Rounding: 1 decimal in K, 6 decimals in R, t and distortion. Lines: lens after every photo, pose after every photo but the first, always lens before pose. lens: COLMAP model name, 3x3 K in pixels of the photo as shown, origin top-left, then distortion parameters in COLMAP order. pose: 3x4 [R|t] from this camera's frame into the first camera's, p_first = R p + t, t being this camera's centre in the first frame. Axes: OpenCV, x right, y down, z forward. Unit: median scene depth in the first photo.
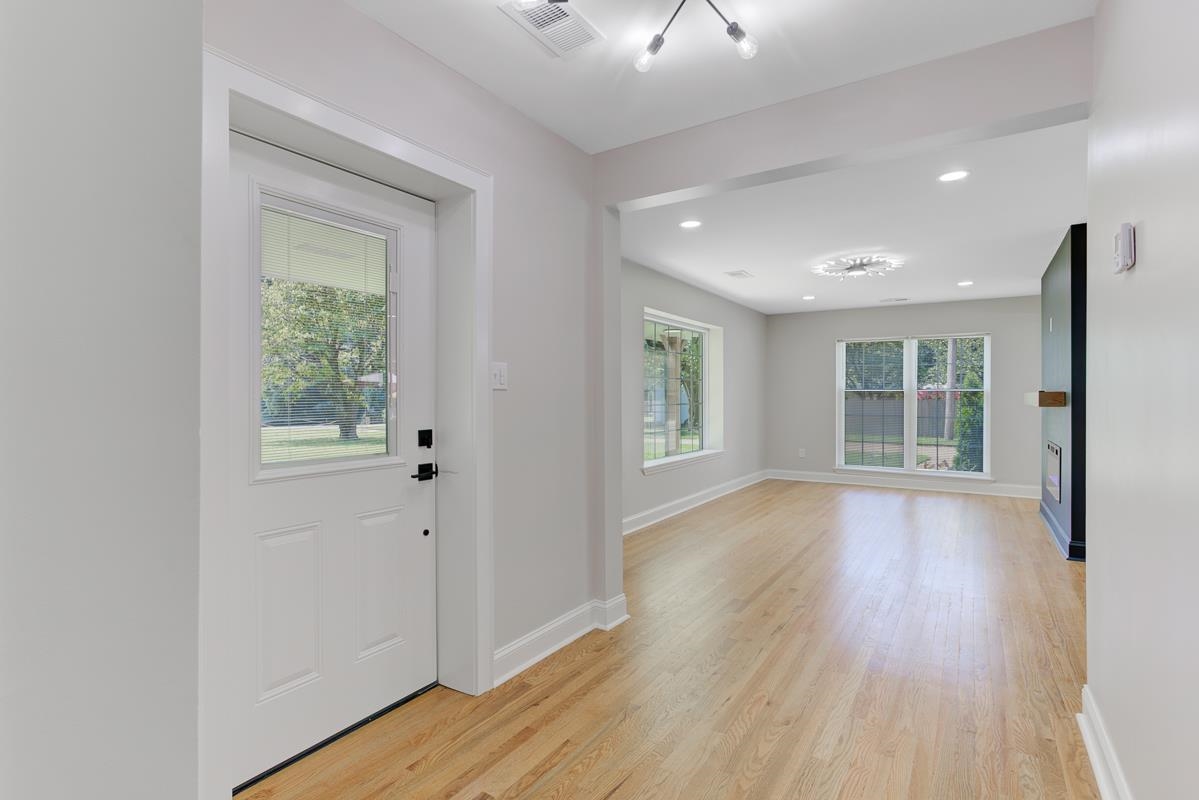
lens RADIAL K [[576.8, 0, 589.1], [0, 576.8, 400.0], [0, 0, 1]] dist [0.001912, 0.000319]
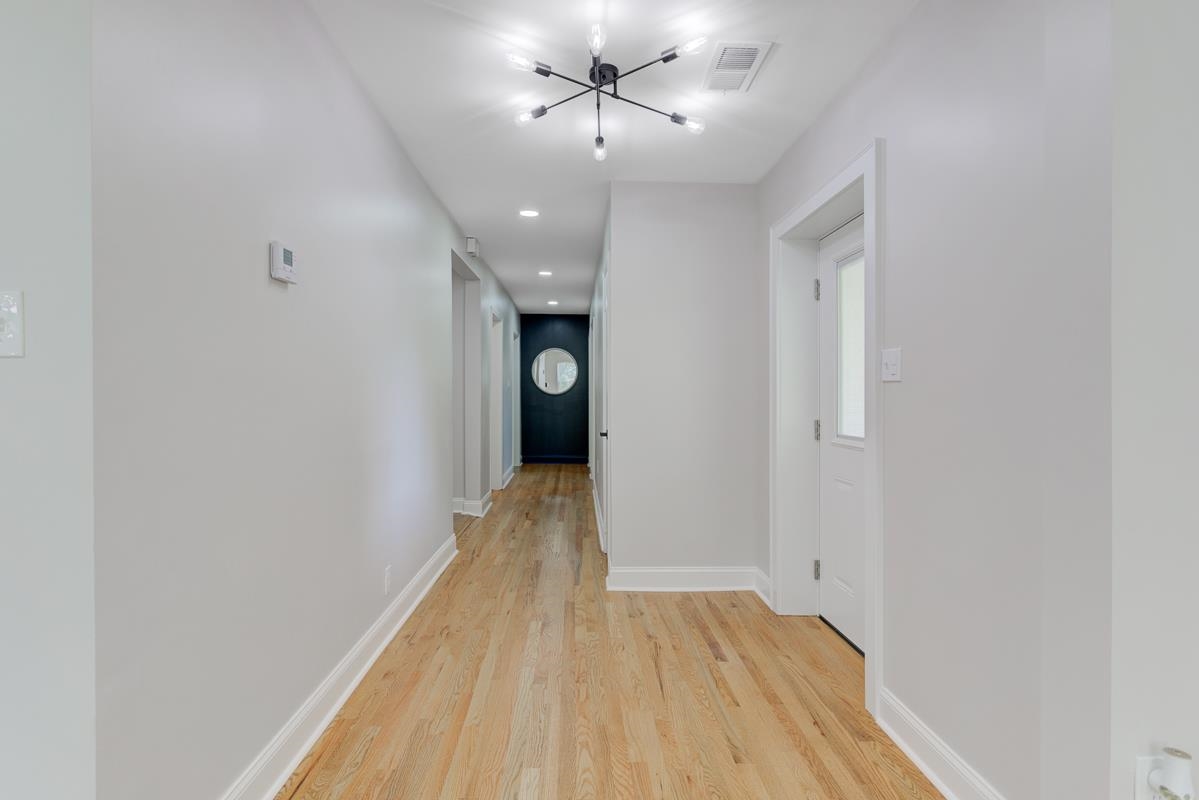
lens RADIAL K [[585.8, 0, 599.5], [0, 585.8, 400.0], [0, 0, 1]] dist [0.000731, 0.000119]
pose [[-0.806296, 0.005597, -0.591486, 0.813071], [-0.002916, 0.999905, 0.013437, -0.001740], [0.591505, 0.012559, -0.806203, 1.701774]]
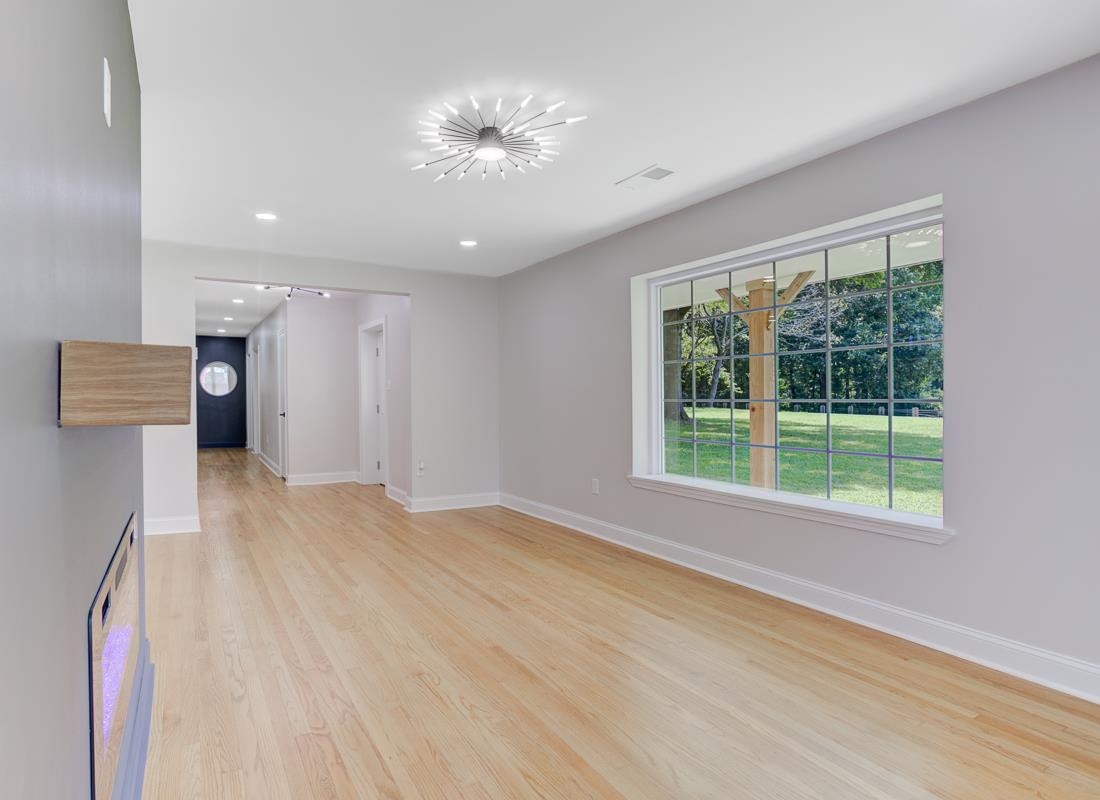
lens RADIAL K [[589.0, 0, 495.1], [0, 589.0, 401.1], [0, 0, 1]] dist [-0.000337, -0.000043]
pose [[-0.475146, 0.008181, -0.879869, 2.538676], [-0.000279, 0.999955, 0.009448, 0.011156], [0.879907, 0.004735, -0.475123, 3.375681]]
